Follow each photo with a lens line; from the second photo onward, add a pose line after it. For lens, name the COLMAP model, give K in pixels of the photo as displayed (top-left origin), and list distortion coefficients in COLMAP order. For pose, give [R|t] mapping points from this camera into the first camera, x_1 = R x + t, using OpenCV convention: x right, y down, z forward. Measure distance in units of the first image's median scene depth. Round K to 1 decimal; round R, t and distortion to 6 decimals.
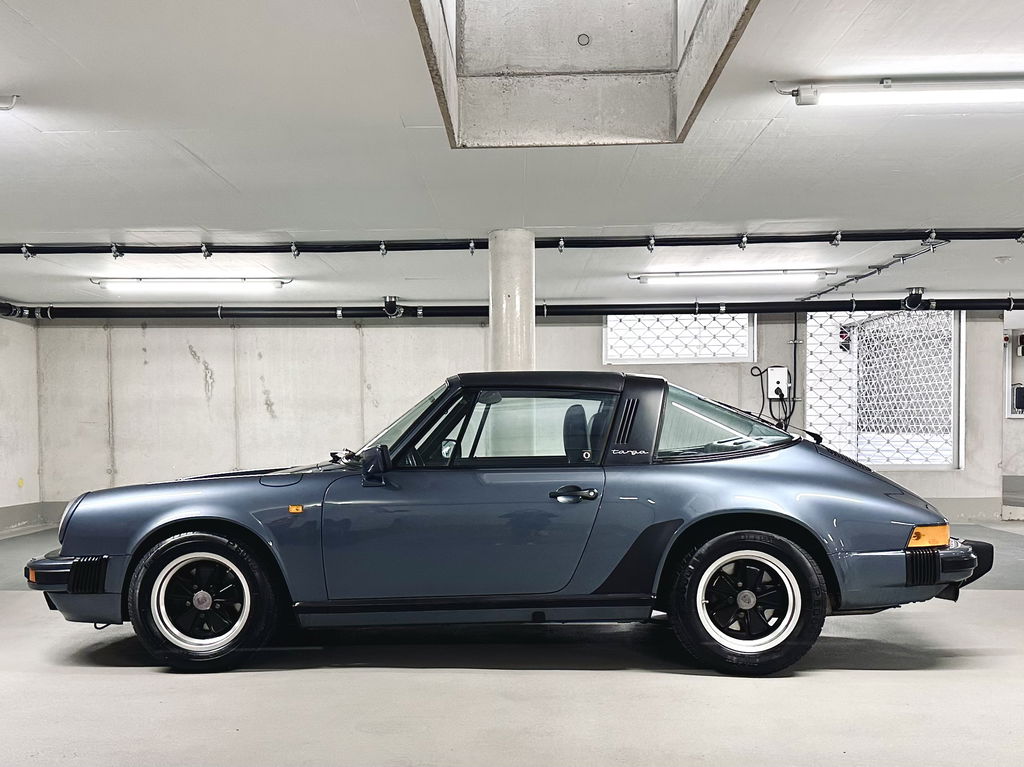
lens RADIAL K [[1138.0, 0, 487.8], [0, 1138.0, 454.1], [0, 0, 1]] dist [0.232535, -0.537091]
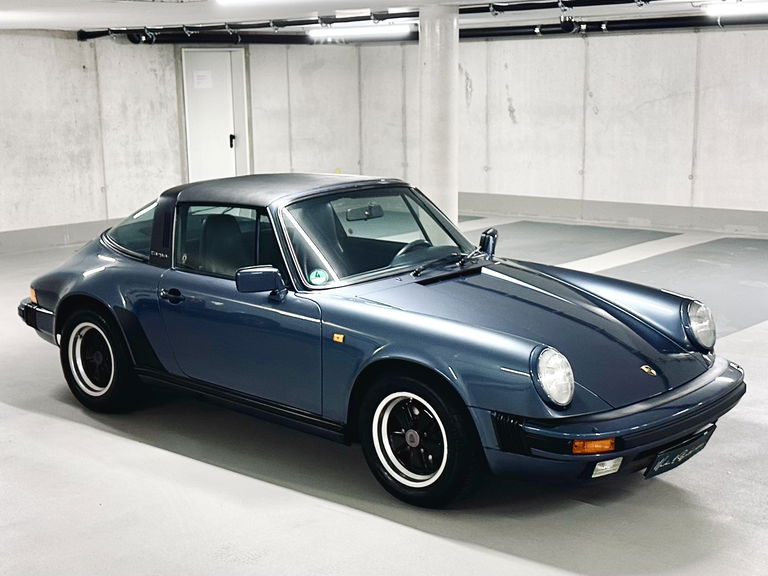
lens RADIAL K [[1202.3, 0, 331.9], [0, 1202.3, 302.1], [0, 0, 1]] dist [0.205106, -0.440129]
pose [[0.744427, 0.120355, -0.656767, 0.488565], [-0.000454, 0.983711, 0.179754, -0.073584], [0.667704, -0.133516, 0.732356, -0.011109]]
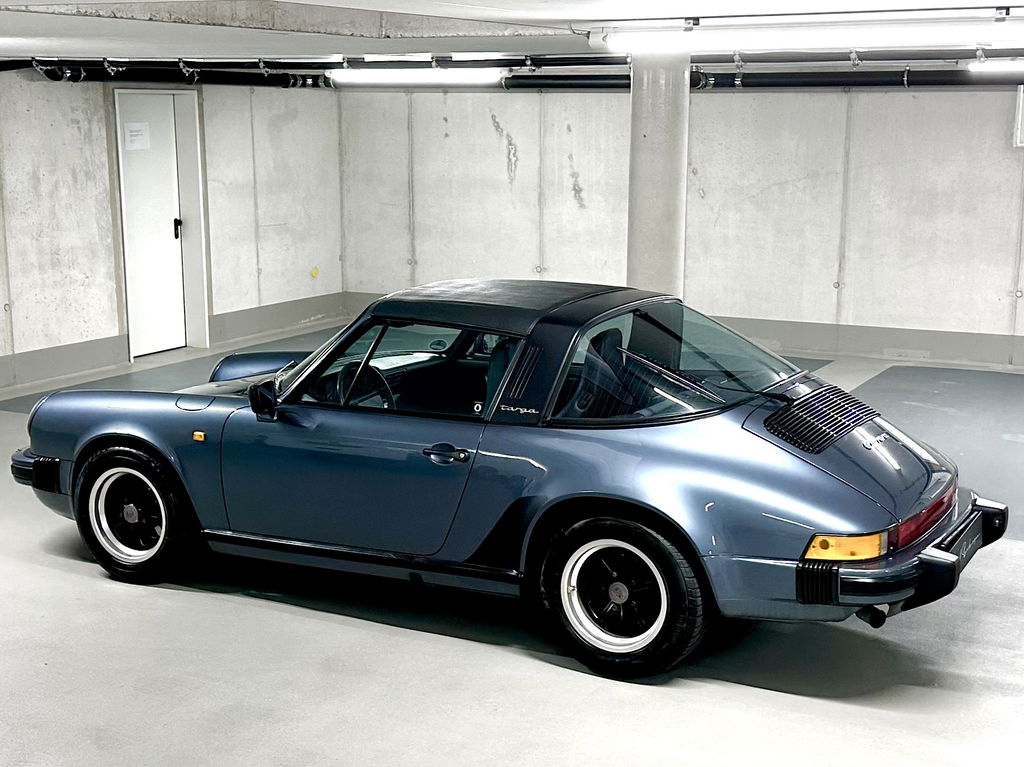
lens RADIAL K [[1552.8, 0, 508.0], [0, 1552.8, 420.1], [0, 0, 1]] dist [0.181928, -0.253558]
pose [[0.900563, 0.099200, -0.423256, 0.252178], [-0.022276, 0.982868, 0.182961, -0.085715], [0.434154, -0.155340, 0.887344, -0.024606]]
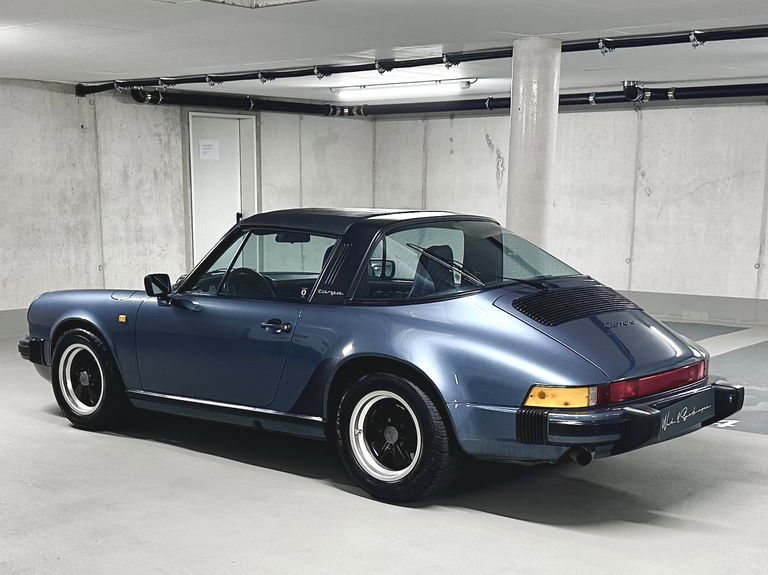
lens RADIAL K [[1178.2, 0, 322.2], [0, 1178.2, 420.1], [0, 0, 1]] dist [0.222820, -0.516243]
pose [[0.771087, 0.135994, -0.622037, 0.346838], [-0.022931, 0.982223, 0.186314, -0.038208], [0.636316, -0.129400, 0.760498, 0.040403]]
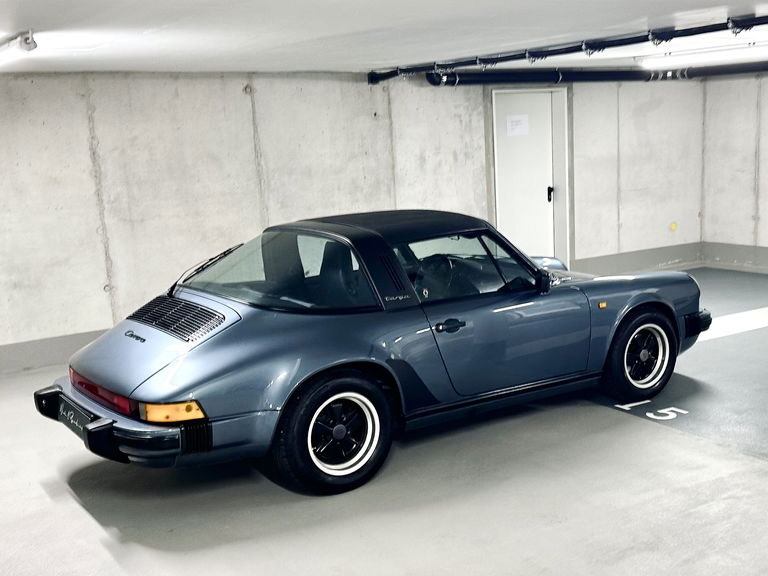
lens RADIAL K [[954.0, 0, 448.1], [0, 954.0, 311.7], [0, 0, 1]] dist [0.201525, -0.431288]
pose [[0.574115, 0.143636, -0.806077, 0.243544], [0.016770, 0.982223, 0.186968, -0.072589], [0.818603, -0.120859, 0.561500, 0.270783]]
